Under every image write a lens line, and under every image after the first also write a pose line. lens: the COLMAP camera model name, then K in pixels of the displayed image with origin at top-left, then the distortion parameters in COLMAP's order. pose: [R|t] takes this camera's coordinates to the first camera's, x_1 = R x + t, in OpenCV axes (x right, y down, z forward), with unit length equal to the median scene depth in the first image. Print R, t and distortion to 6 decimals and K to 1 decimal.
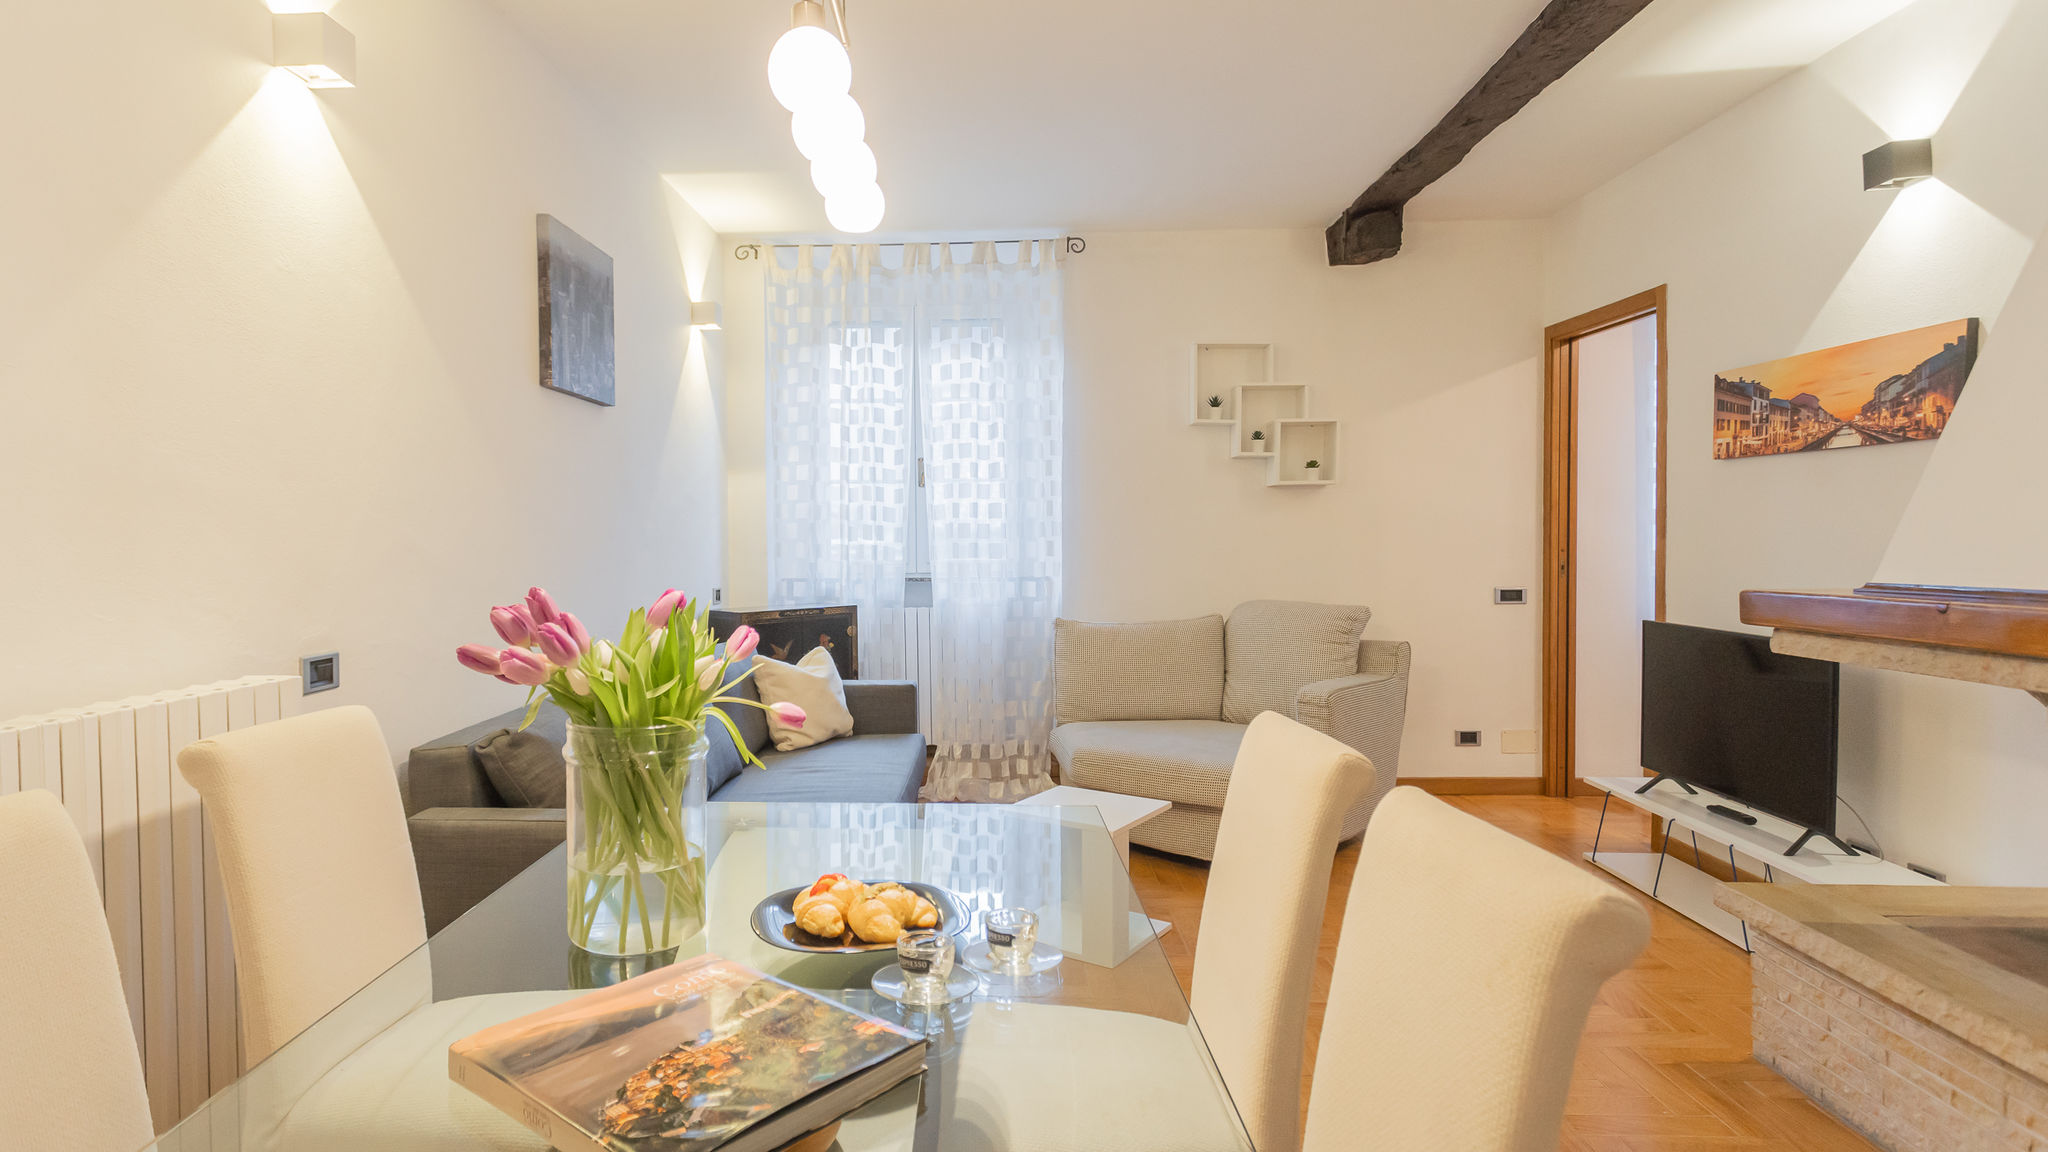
lens RADIAL K [[1088.9, 0, 954.8], [0, 1088.9, 556.7], [0, 0, 1]] dist [0.001448, 0.019127]
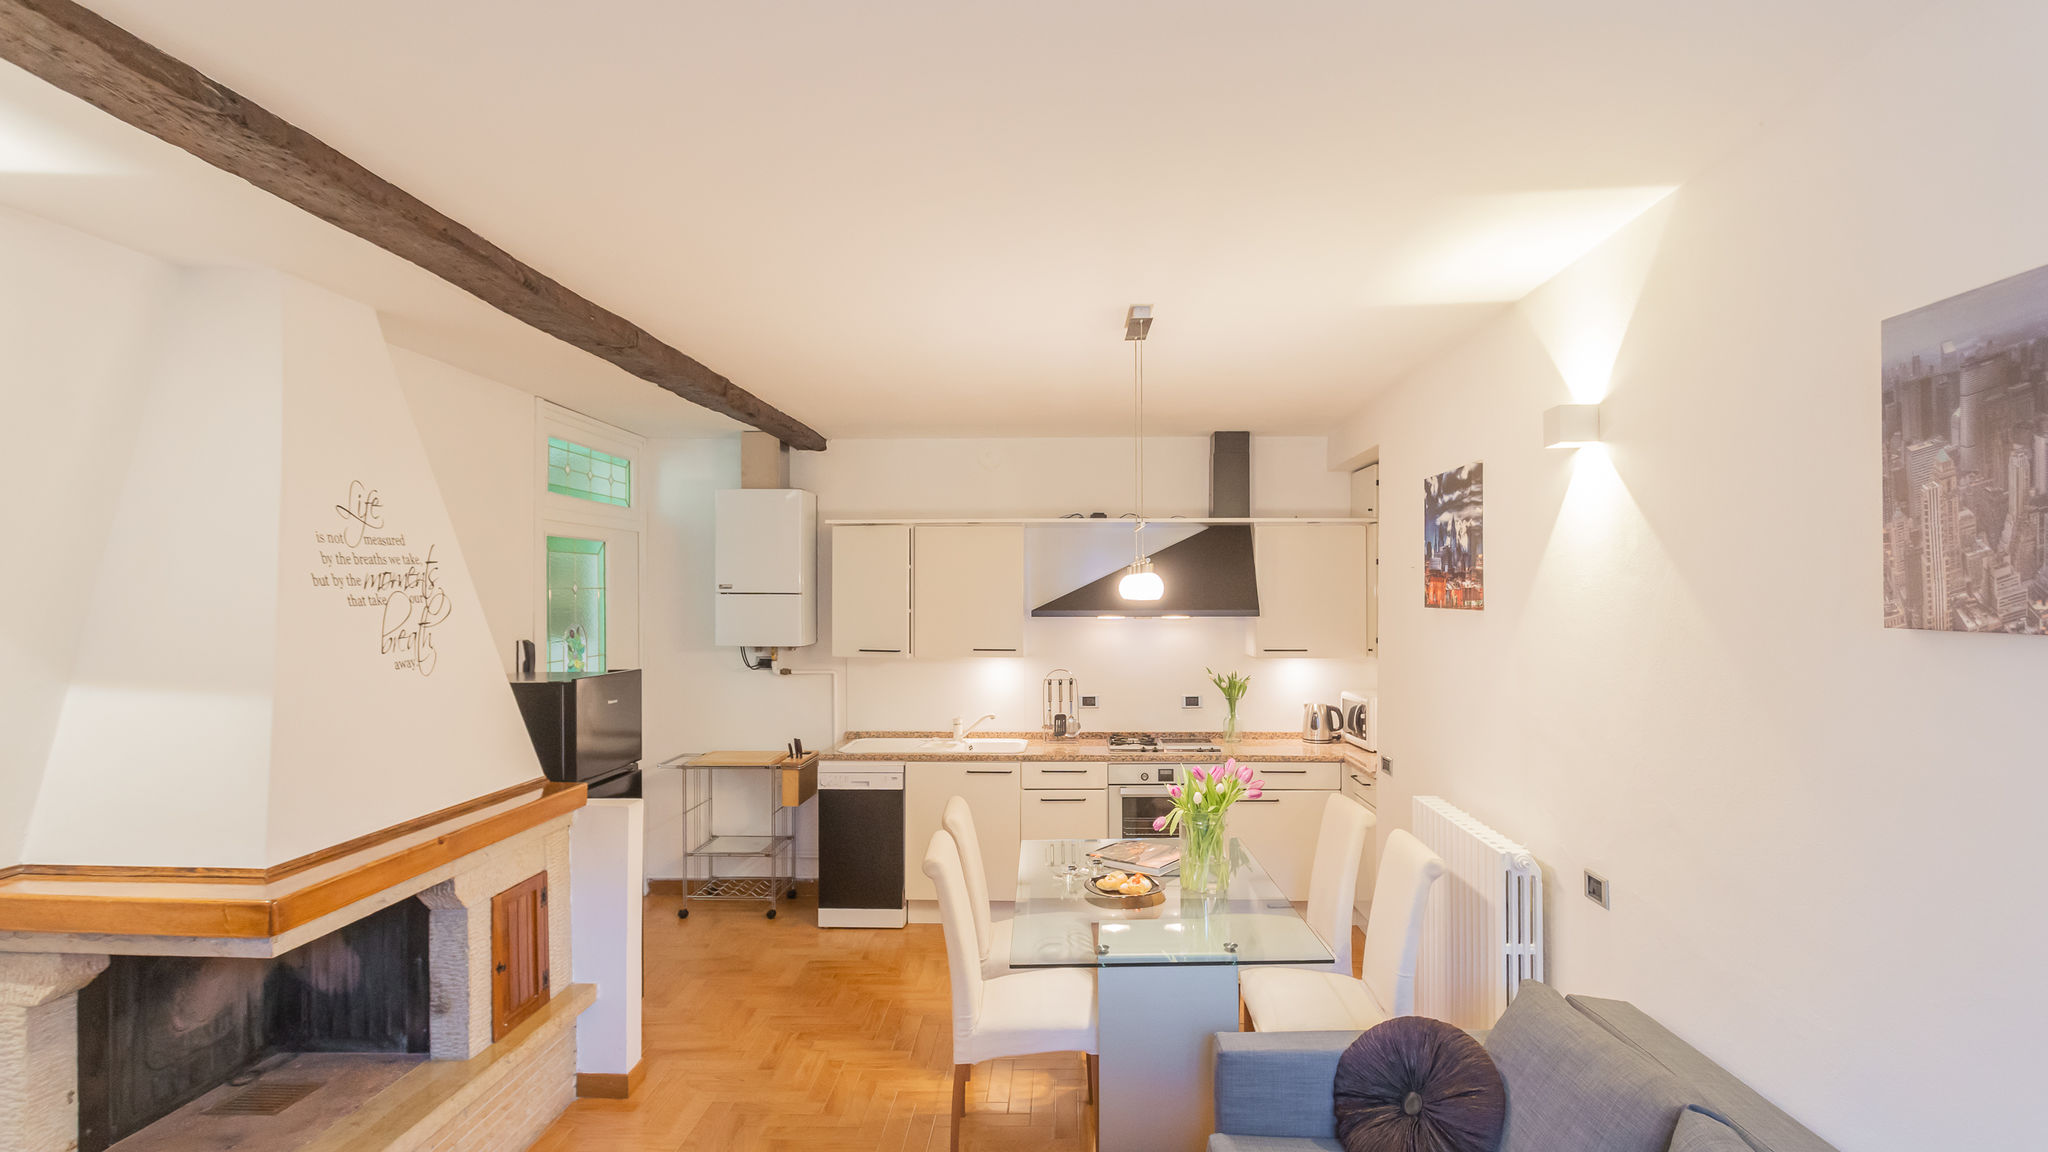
lens RADIAL K [[1009.6, 0, 1085.9], [0, 1009.6, 587.7], [0, 0, 1]] dist [0.001588, 0.000648]
pose [[-0.998501, 0.007086, -0.054268, 0.044031], [0.006590, 0.999935, 0.009299, -0.135451], [0.054330, 0.008928, -0.998483, 1.089832]]
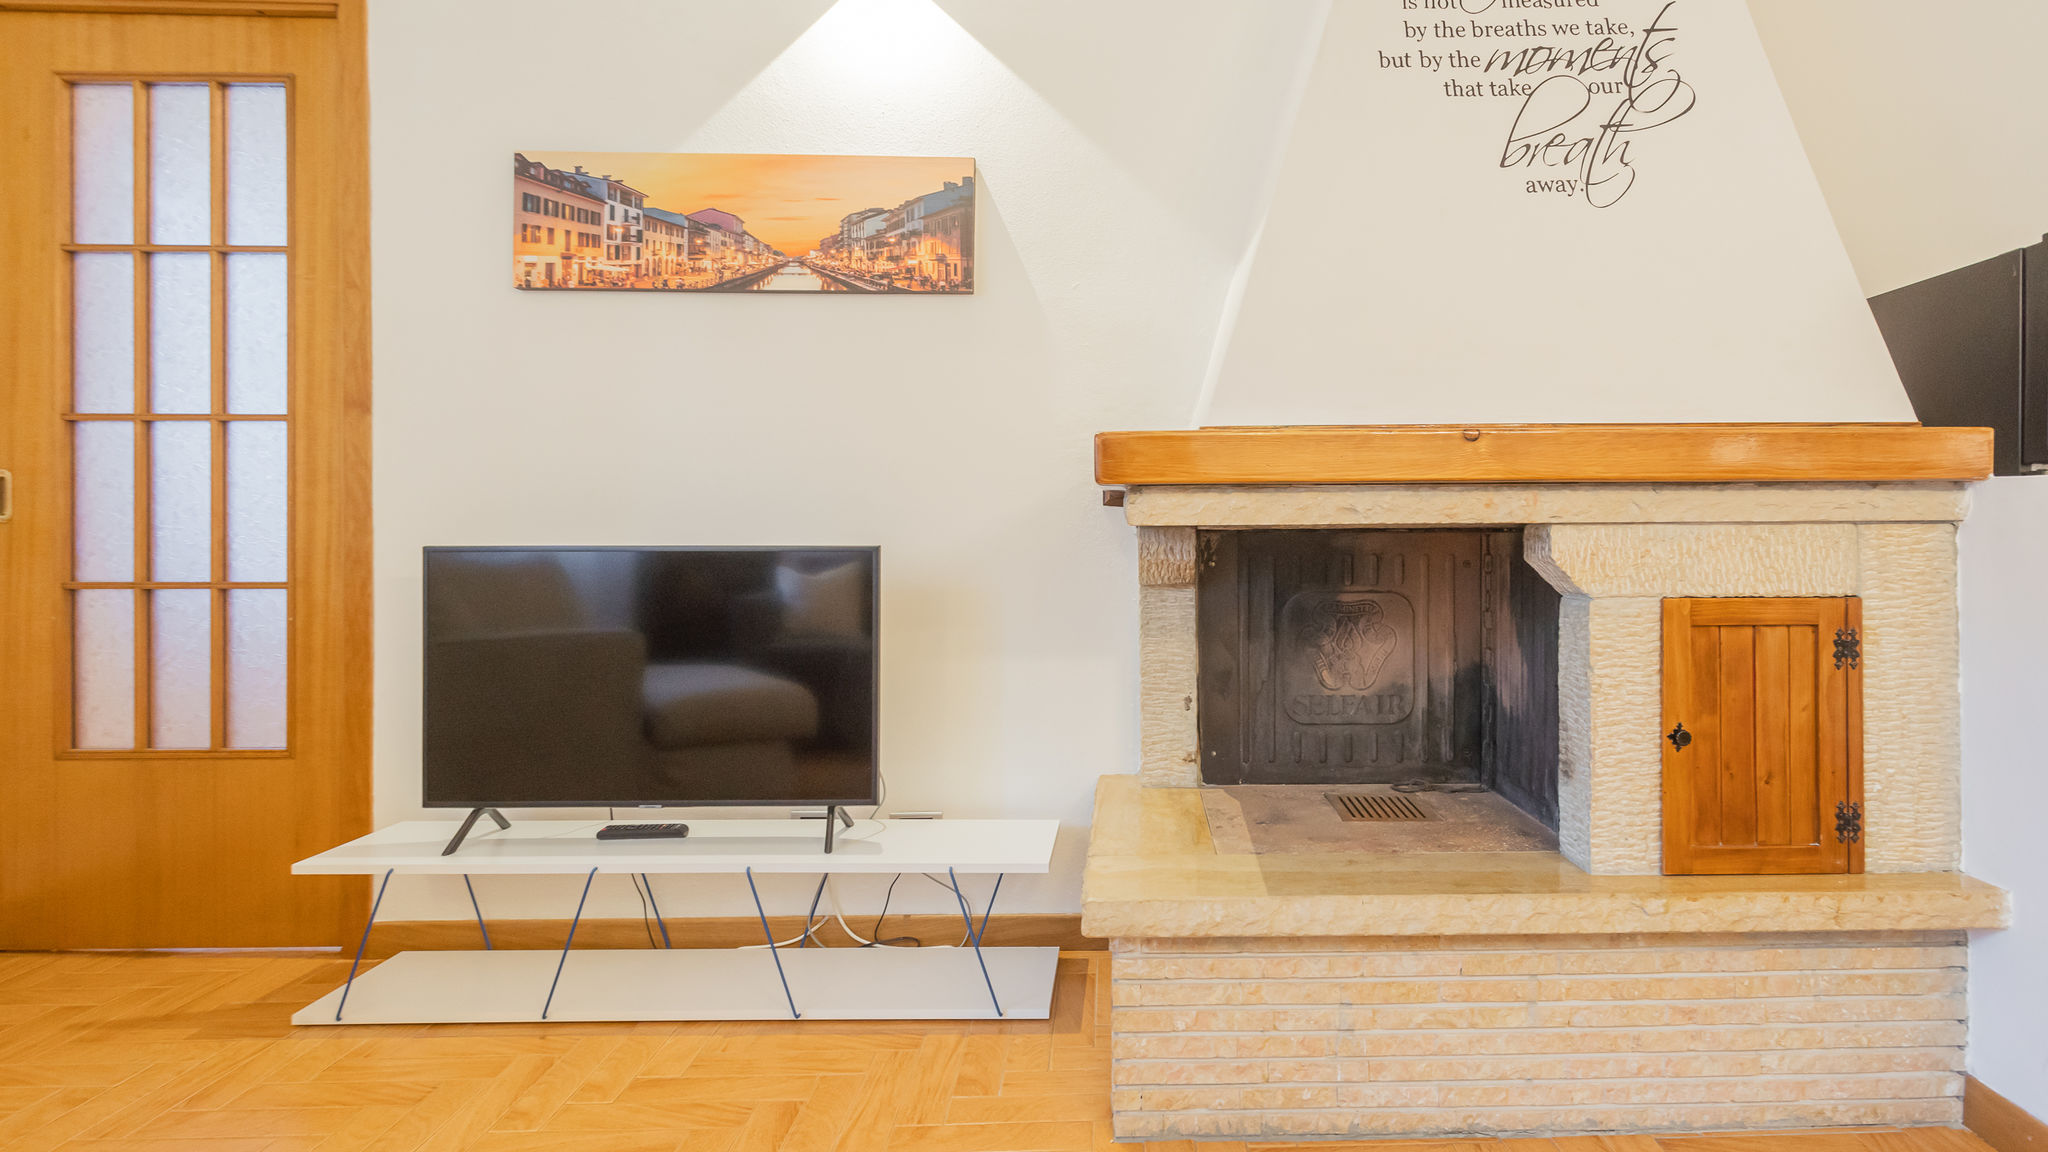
lens RADIAL K [[1009.6, 0, 1117.9], [0, 1009.6, 550.6], [0, 0, 1]] dist [0.001588, 0.000648]
pose [[-0.079943, -0.005142, 0.996786, 0.072972], [0.018688, 0.999803, 0.006656, 0.056316], [-0.996624, 0.019160, -0.079831, 0.605164]]
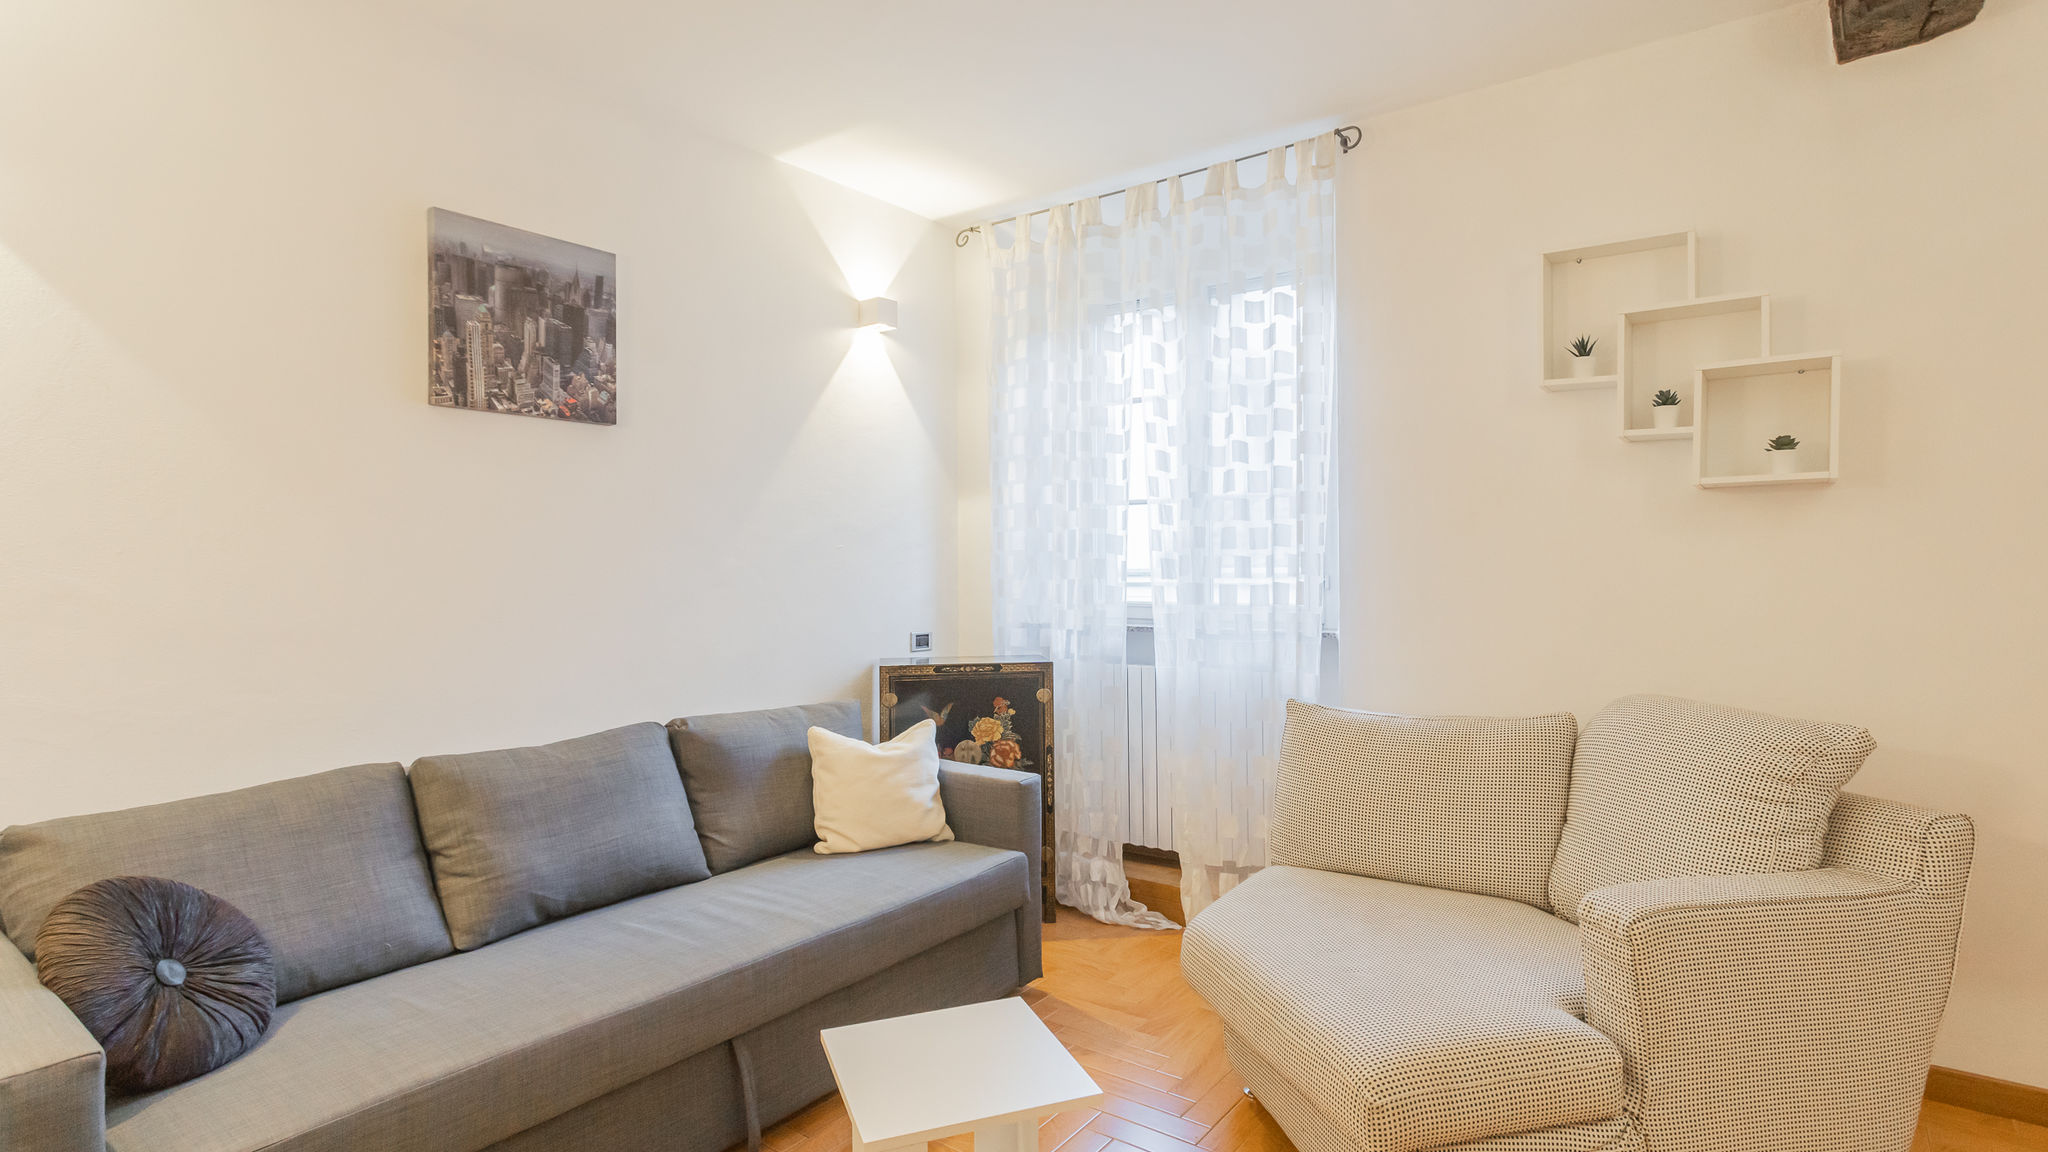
lens RADIAL K [[1009.6, 0, 1032.5], [0, 1009.6, 560.6], [0, 0, 1]] dist [0.001588, 0.000648]
pose [[0.829792, -0.000164, -0.558073, 0.340752], [-0.010117, 0.999831, -0.015337, -0.019059], [0.557981, 0.018373, 0.829650, 0.443369]]
